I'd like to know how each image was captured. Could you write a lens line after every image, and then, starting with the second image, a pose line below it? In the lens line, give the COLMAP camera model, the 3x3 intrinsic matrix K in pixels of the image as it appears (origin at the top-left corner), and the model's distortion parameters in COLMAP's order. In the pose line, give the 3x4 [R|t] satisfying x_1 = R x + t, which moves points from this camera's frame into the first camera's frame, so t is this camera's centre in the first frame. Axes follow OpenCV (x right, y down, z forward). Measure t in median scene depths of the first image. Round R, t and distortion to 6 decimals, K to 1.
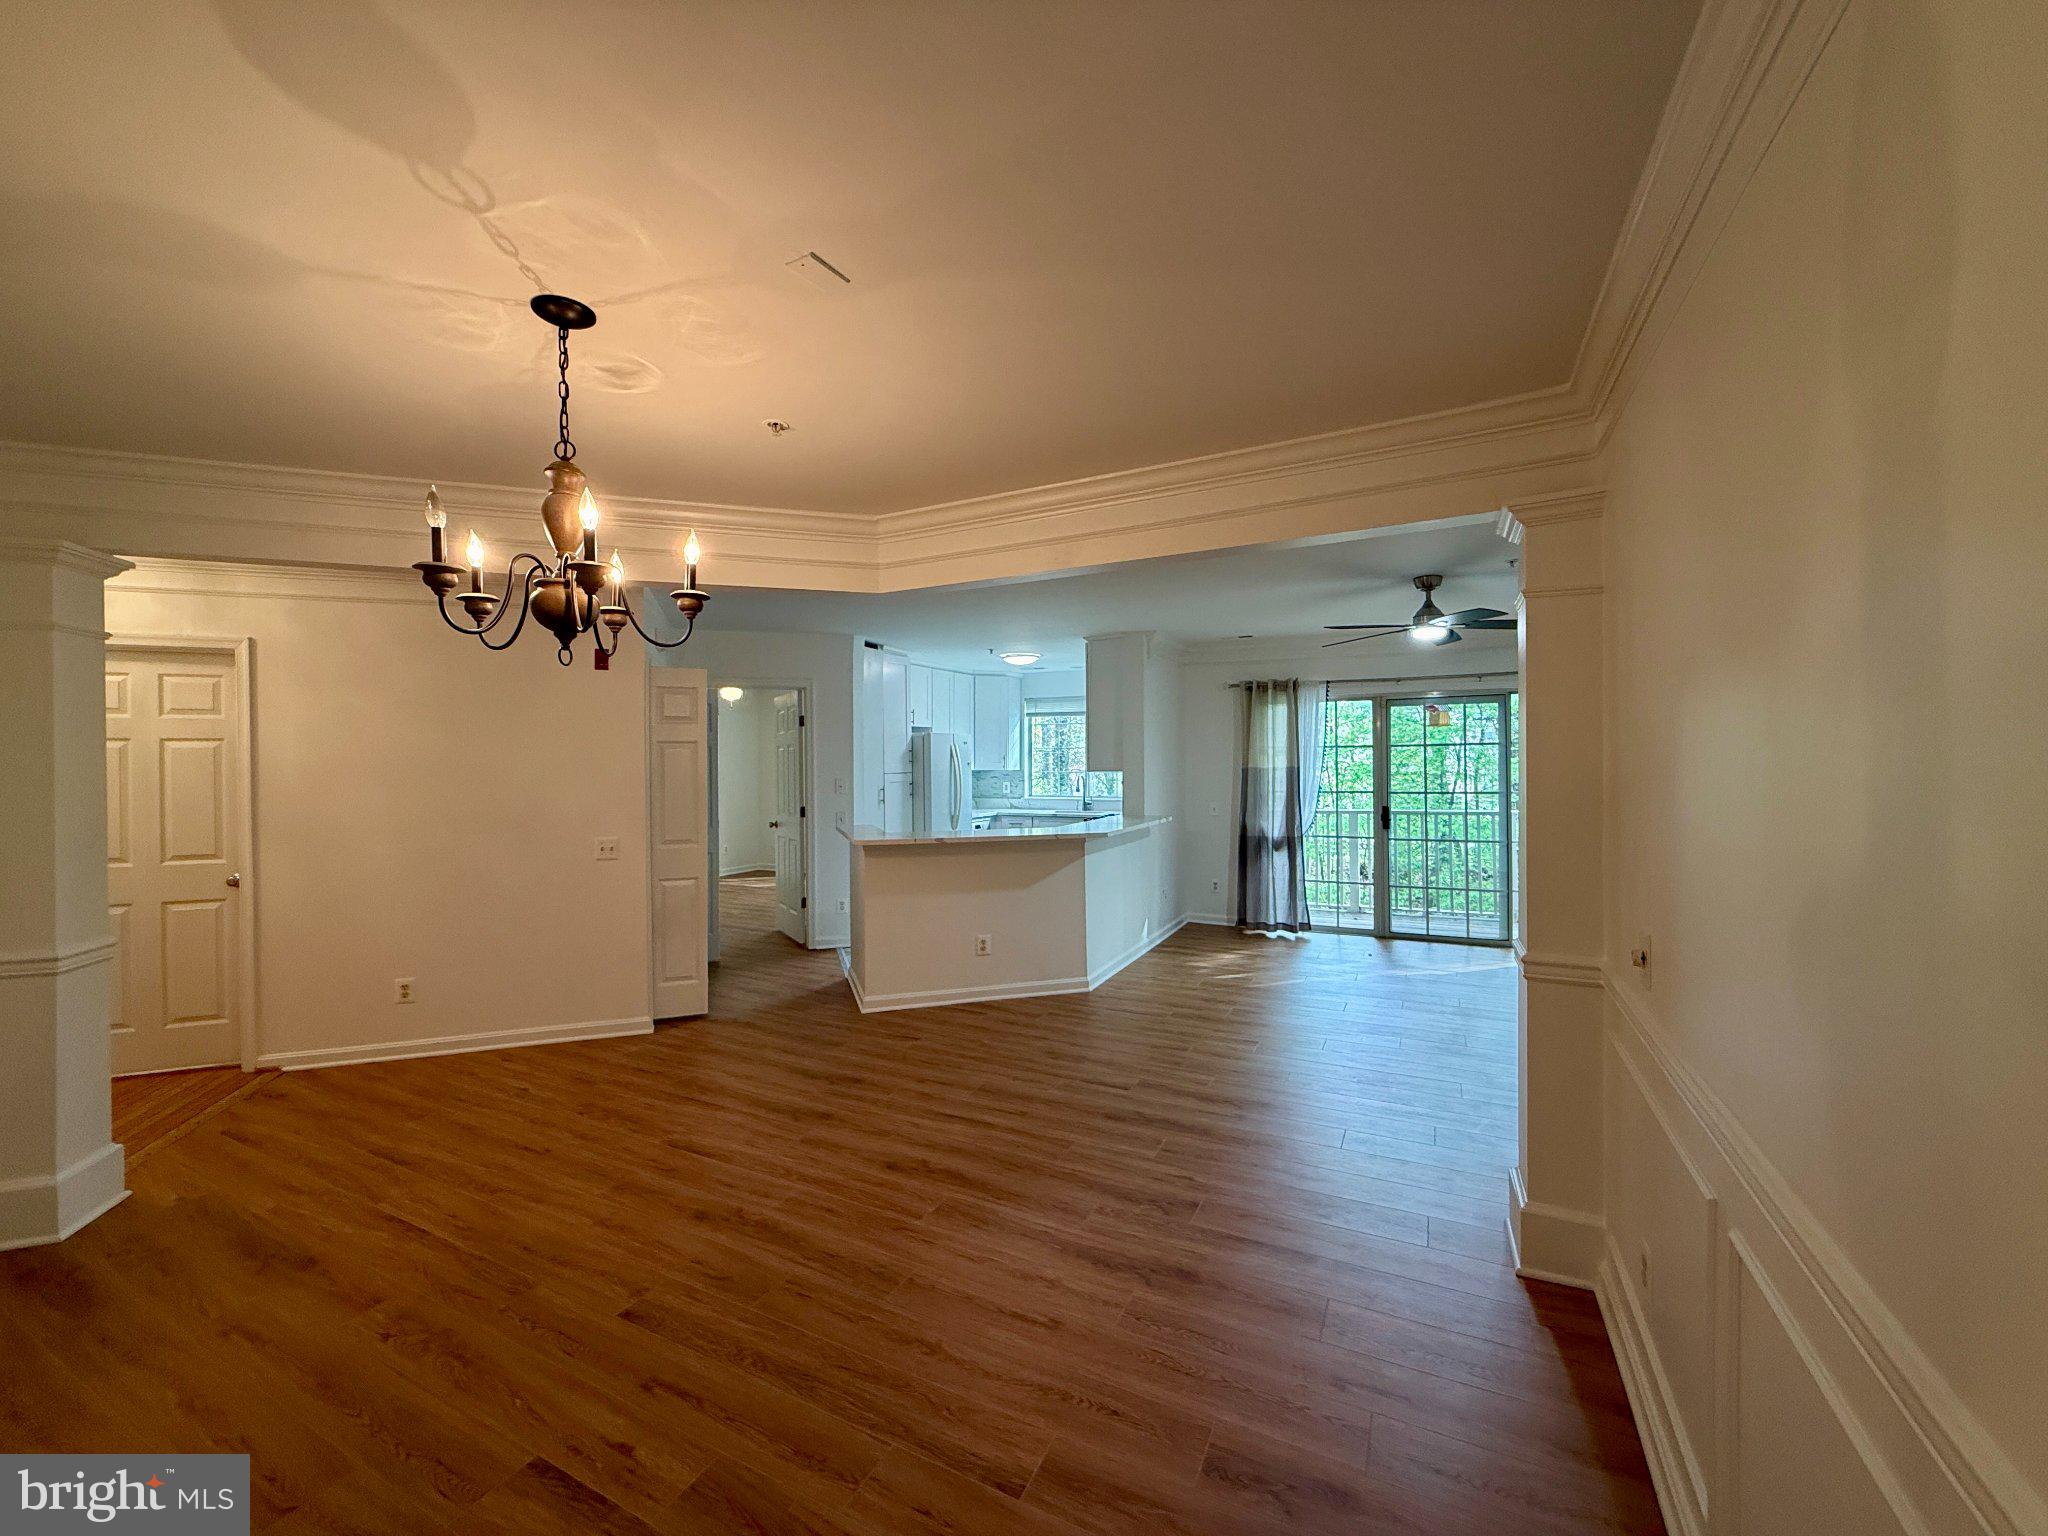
lens RADIAL K [[813.3, 0, 1017.2], [0, 813.3, 765.8], [0, 0, 1]] dist [-0.000941, 0.000118]
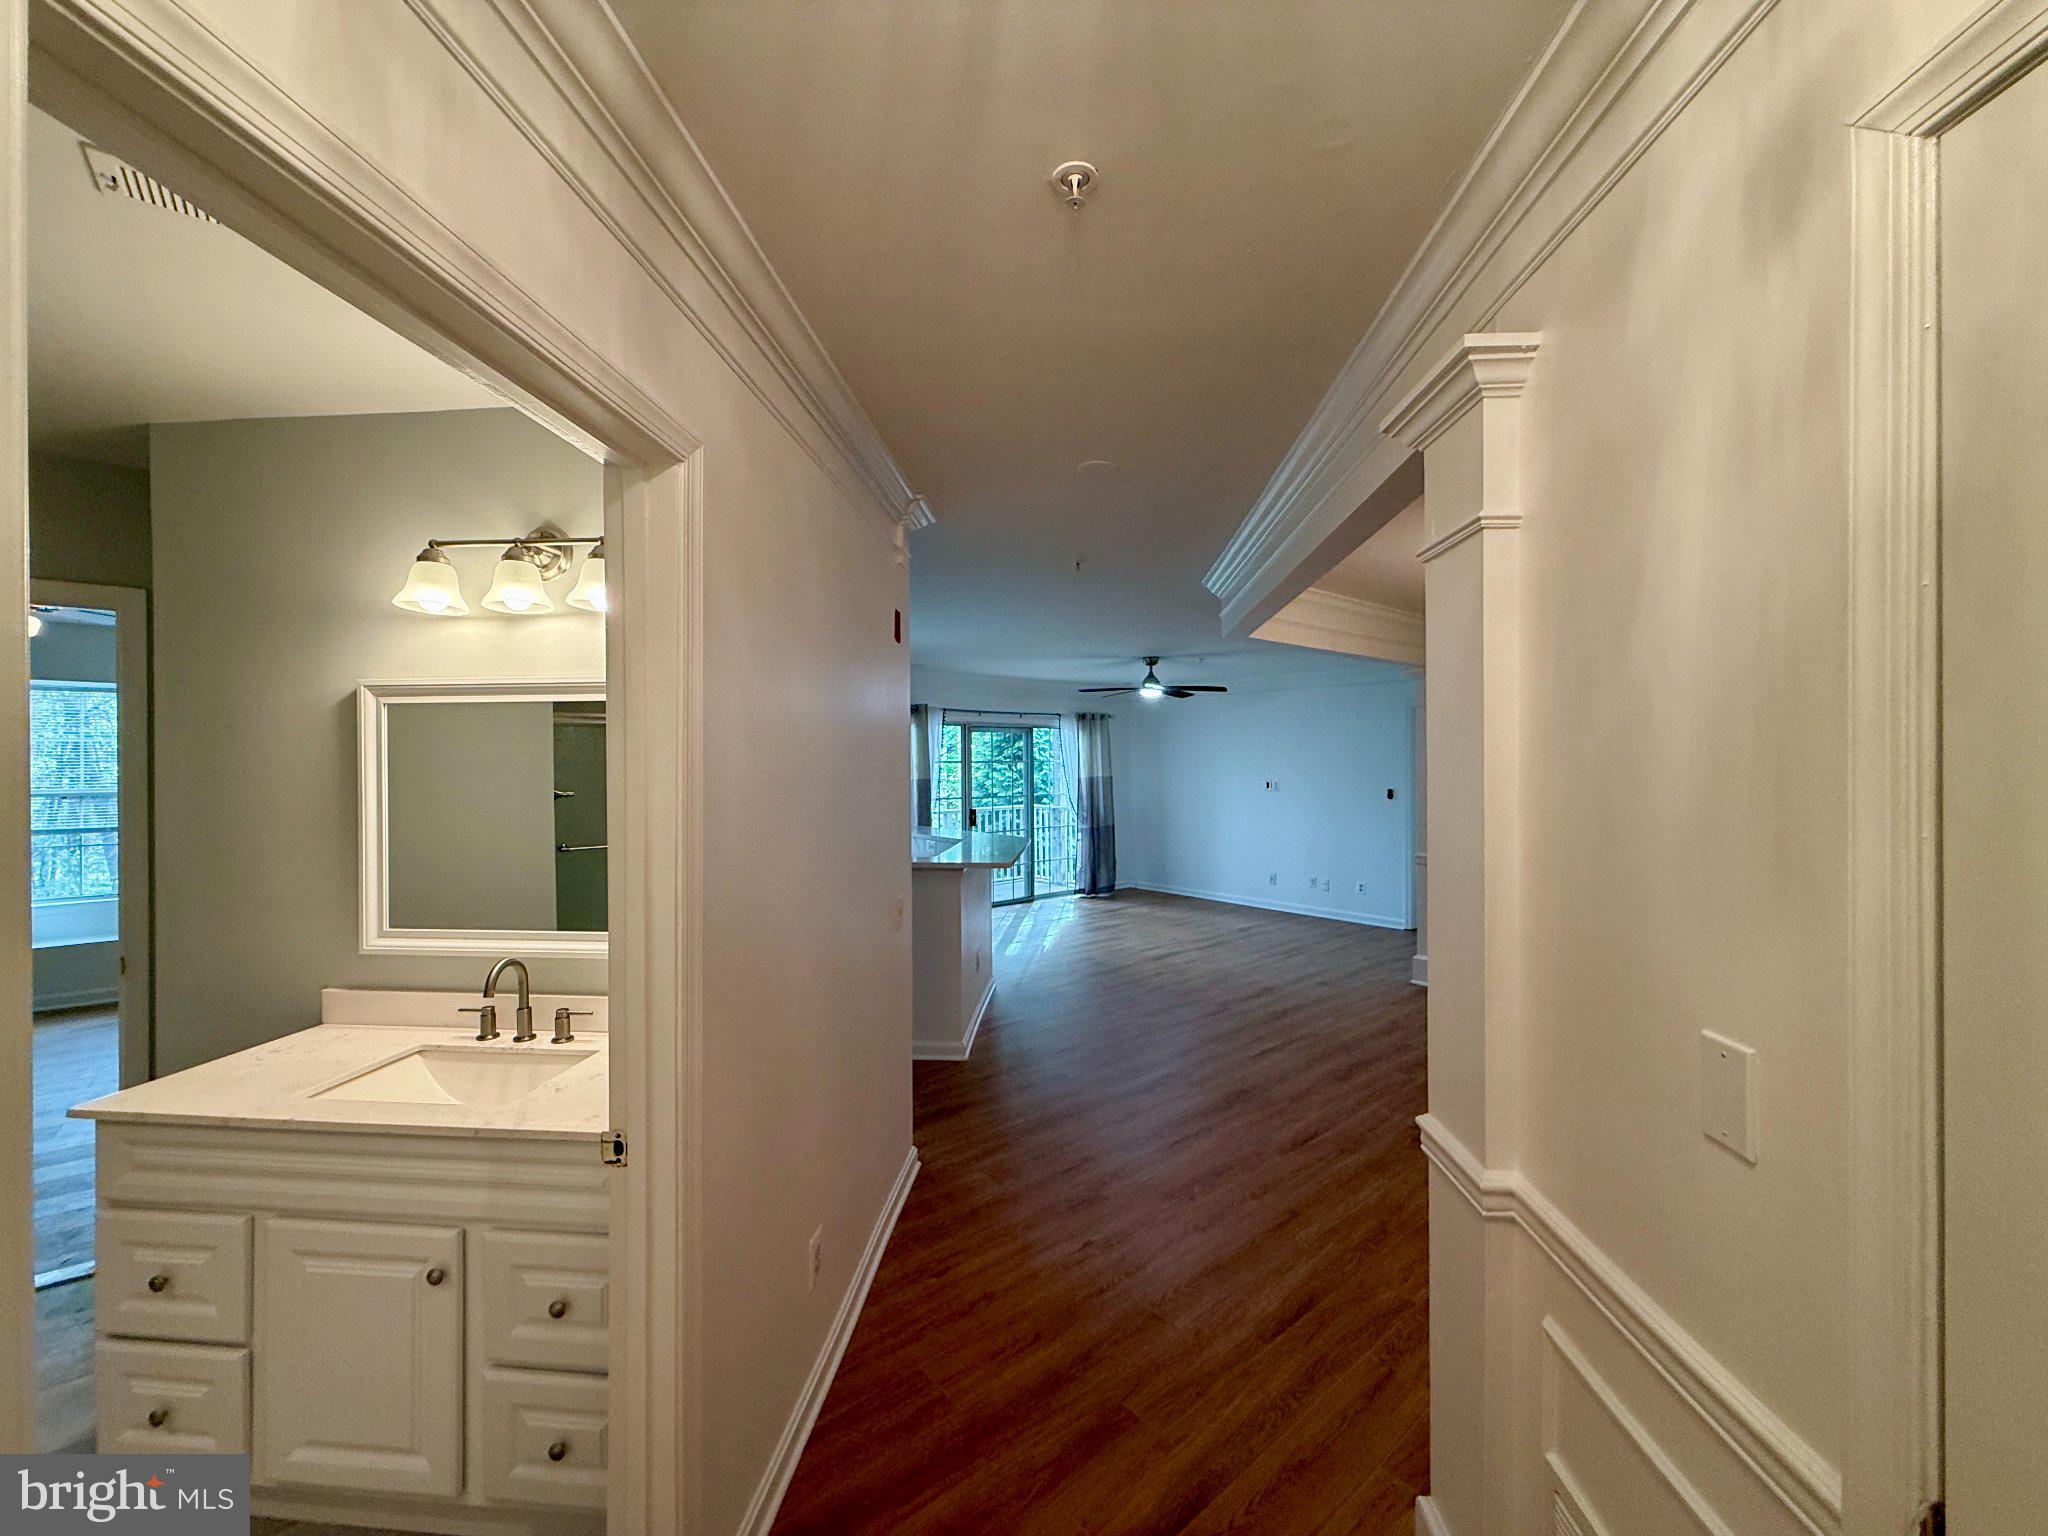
lens RADIAL K [[813.3, 0, 1017.2], [0, 813.3, 765.8], [0, 0, 1]] dist [-0.000941, 0.000118]
pose [[0.390952, 0.001690, 0.920410, -0.332059], [0.010138, 0.999930, -0.006142, -0.004788], [-0.920355, 0.011732, 0.390907, 0.198956]]
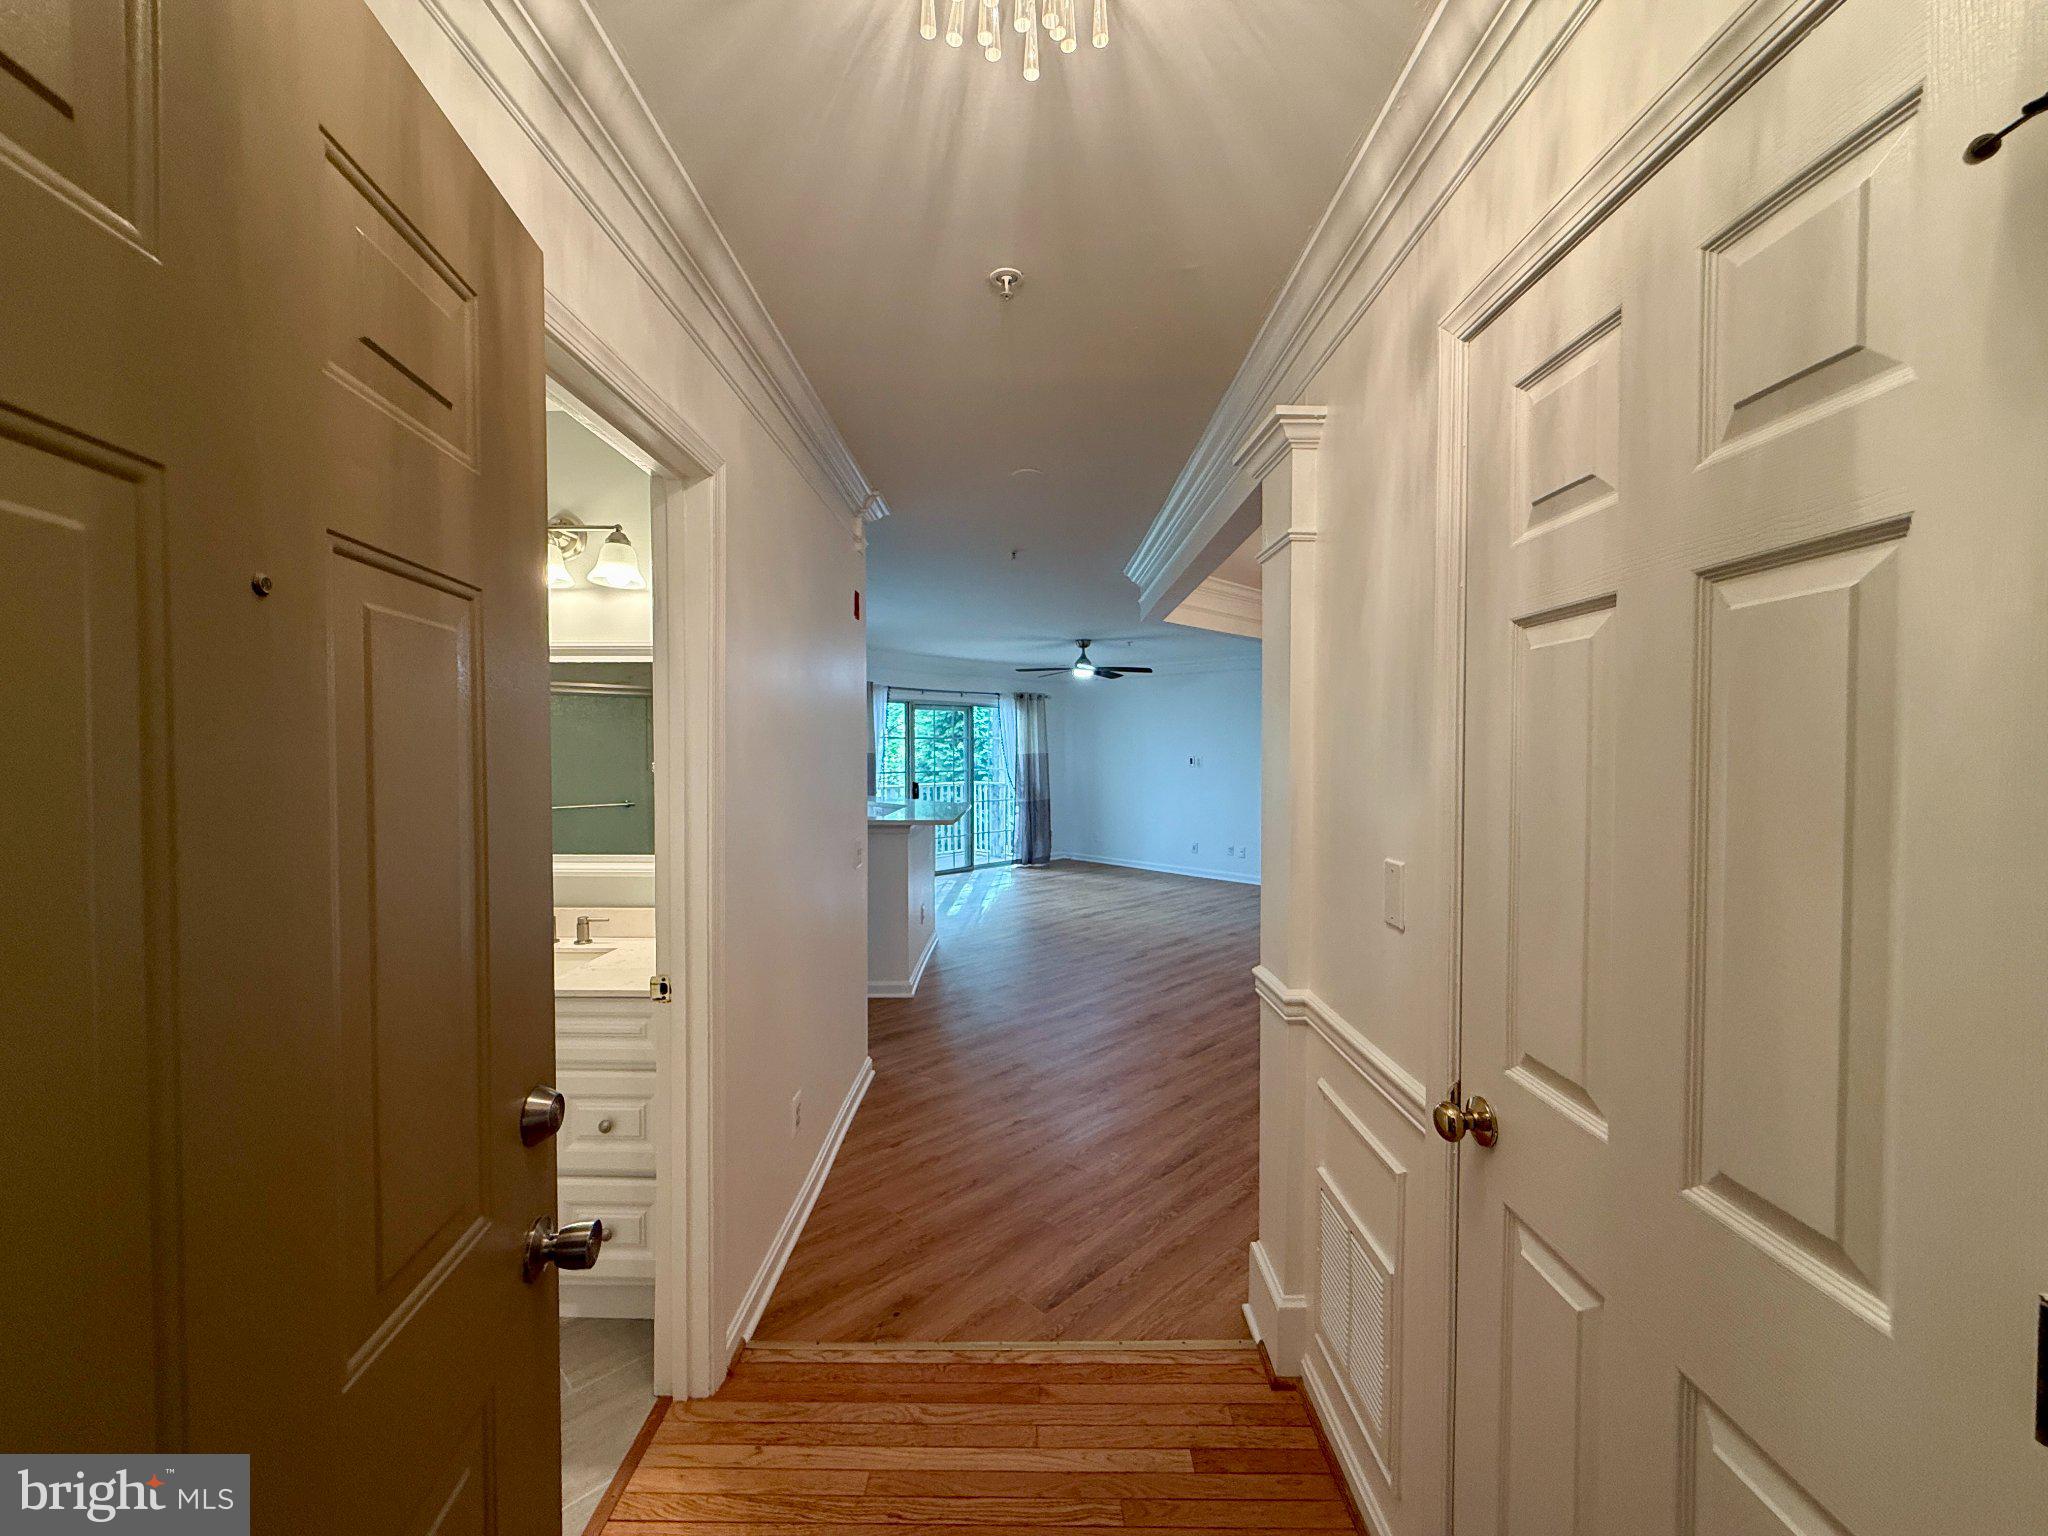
lens RADIAL K [[813.3, 0, 1017.2], [0, 813.3, 765.8], [0, 0, 1]] dist [-0.000941, 0.000118]
pose [[0.322139, -0.013652, 0.946594, -0.364826], [0.005378, 0.999906, 0.012590, 0.002492], [-0.946677, 0.001035, 0.322183, 0.186025]]
